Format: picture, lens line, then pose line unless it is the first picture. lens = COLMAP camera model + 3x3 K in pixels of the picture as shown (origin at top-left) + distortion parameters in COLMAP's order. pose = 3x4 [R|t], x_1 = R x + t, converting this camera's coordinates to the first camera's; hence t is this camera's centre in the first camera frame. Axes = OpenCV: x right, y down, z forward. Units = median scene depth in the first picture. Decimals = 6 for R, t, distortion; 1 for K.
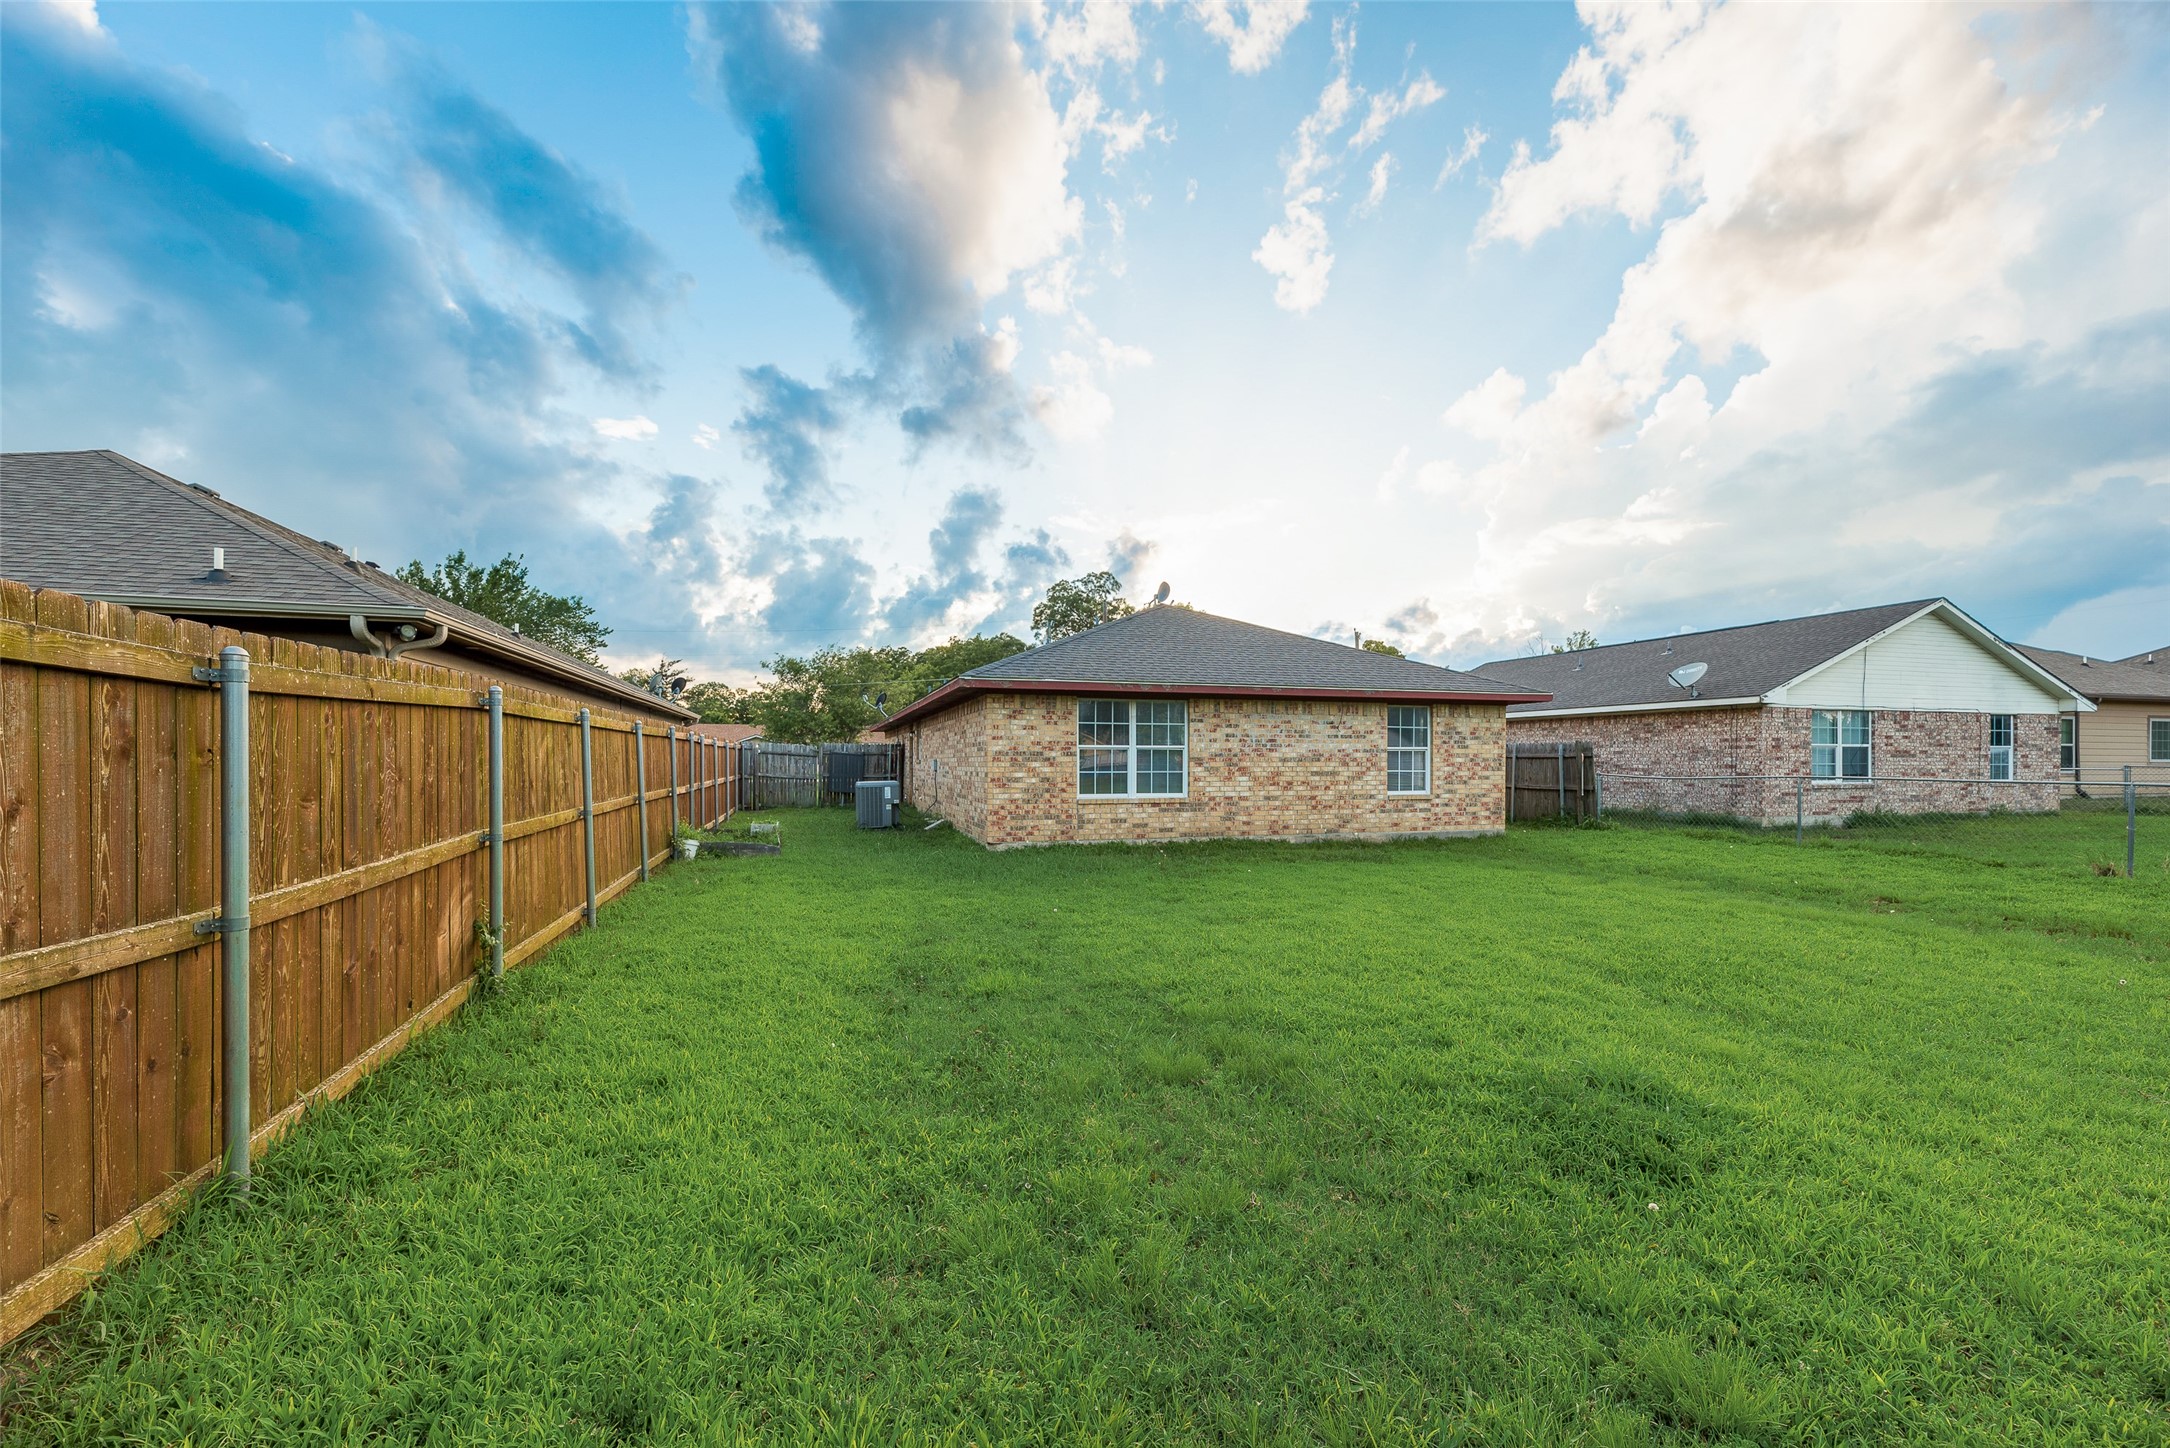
lens RADIAL K [[886.9, 0, 1068.7], [0, 886.9, 711.9], [0, 0, 1]] dist [0.001932, -0.000142]
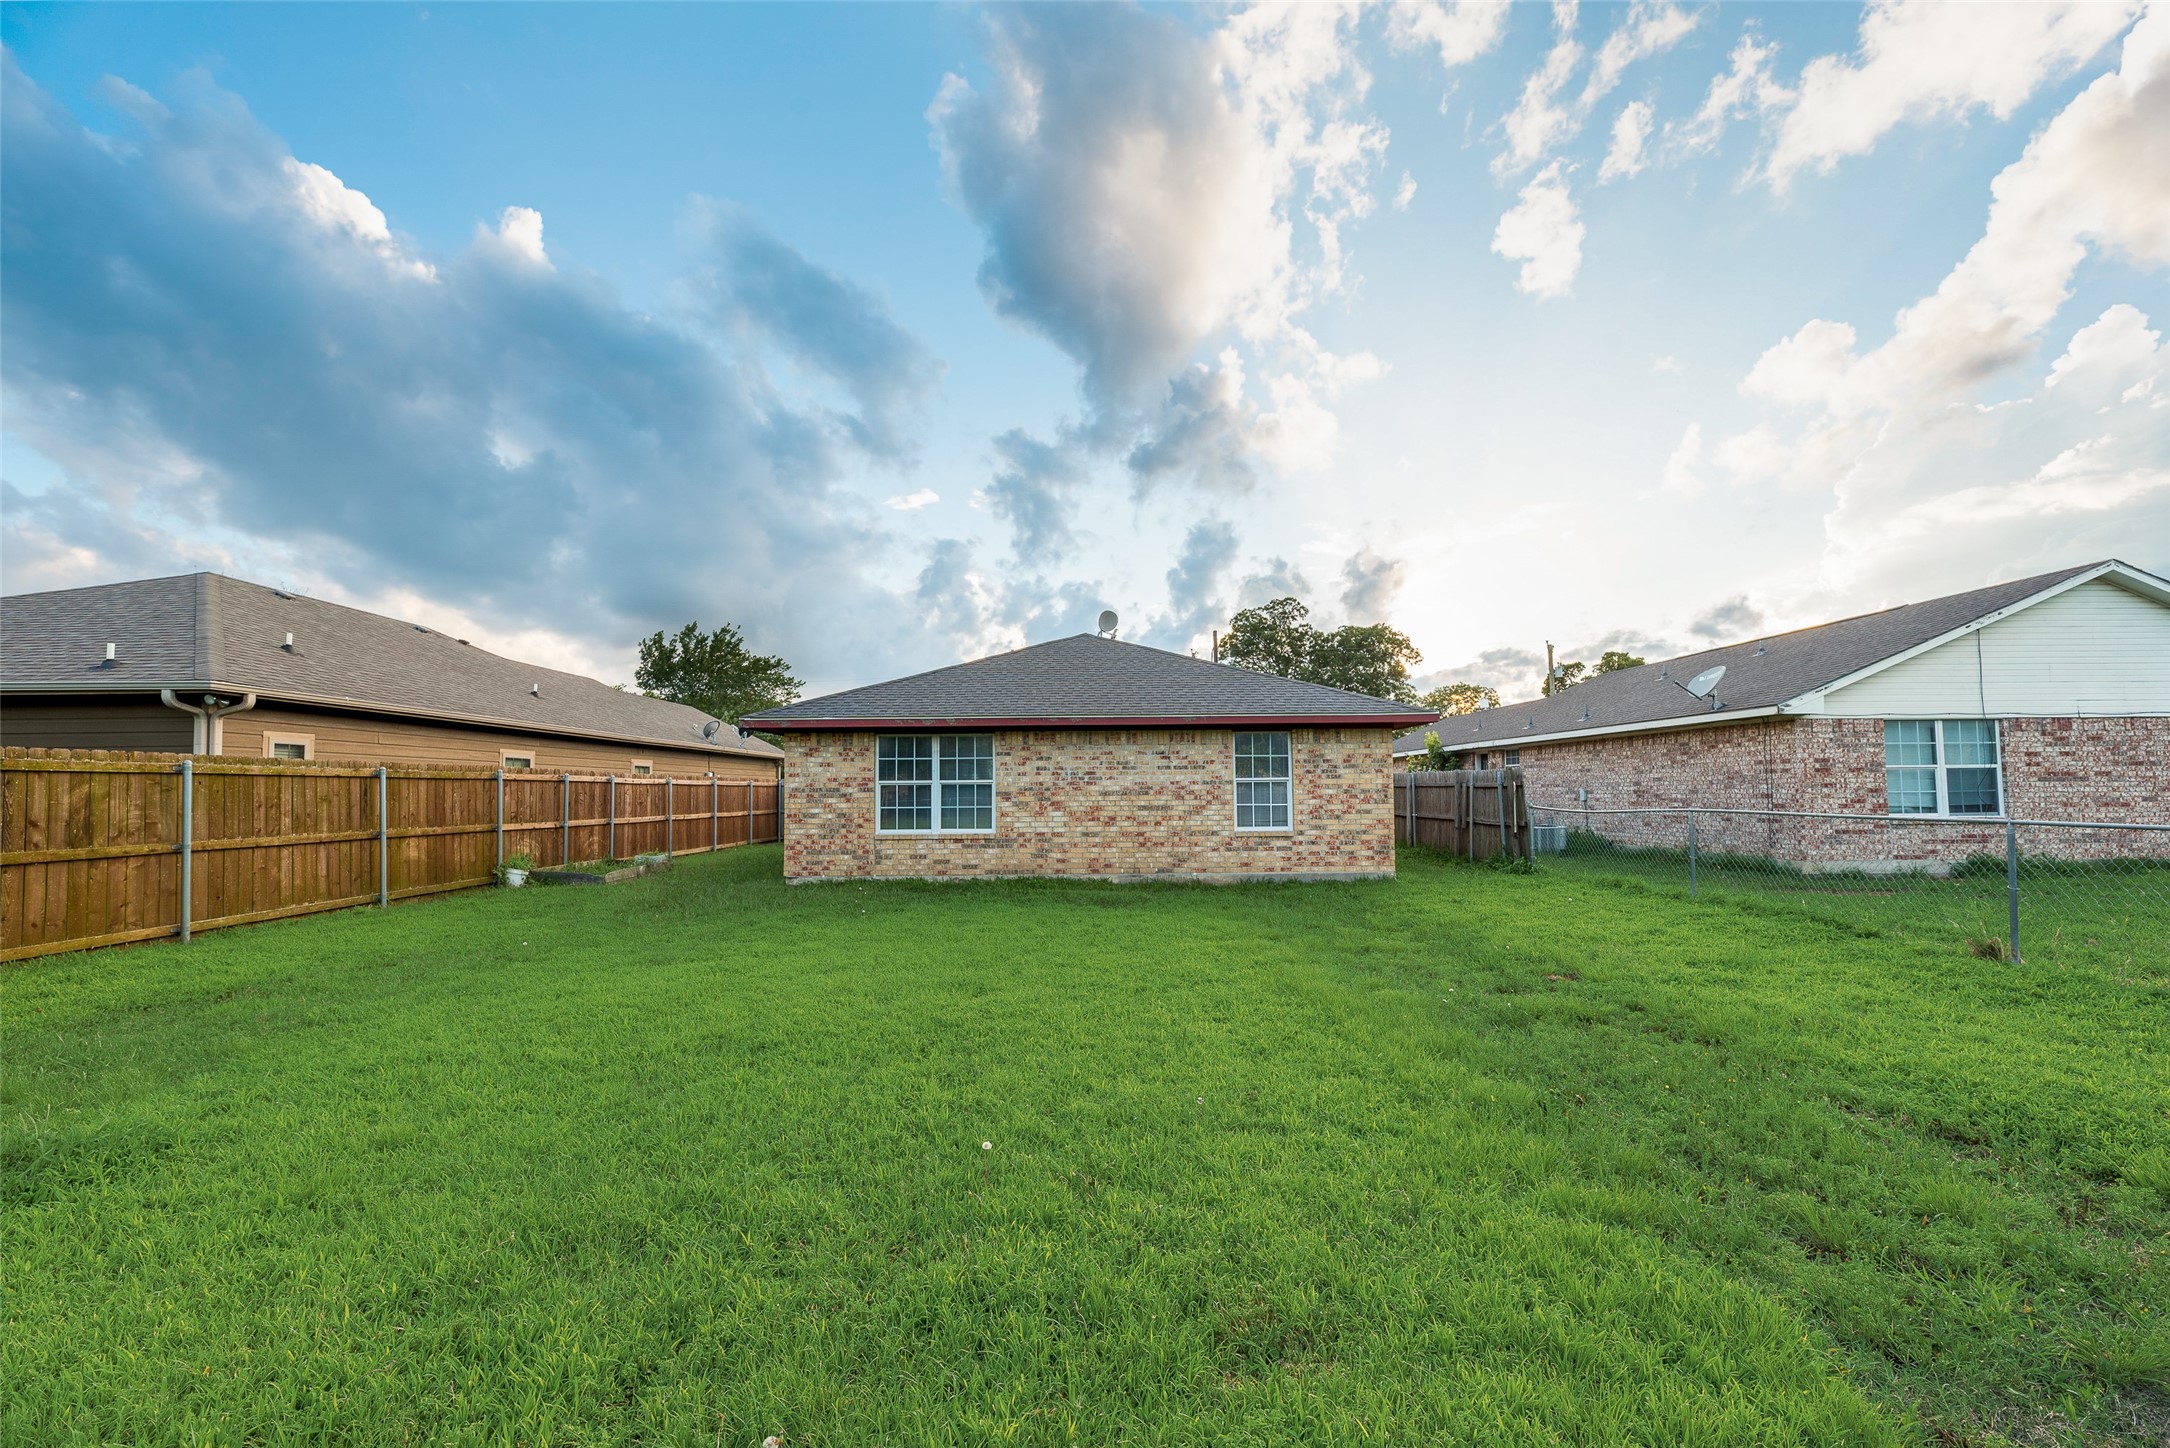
lens RADIAL K [[870.2, 0, 1085.0], [0, 870.2, 724.0], [0, 0, 1]] dist [0.001139, 0.000090]
pose [[0.955129, -0.031719, -0.294486, 0.400514], [0.025103, 0.999341, -0.026219, 0.003422], [0.295124, 0.017650, 0.955296, 0.091837]]
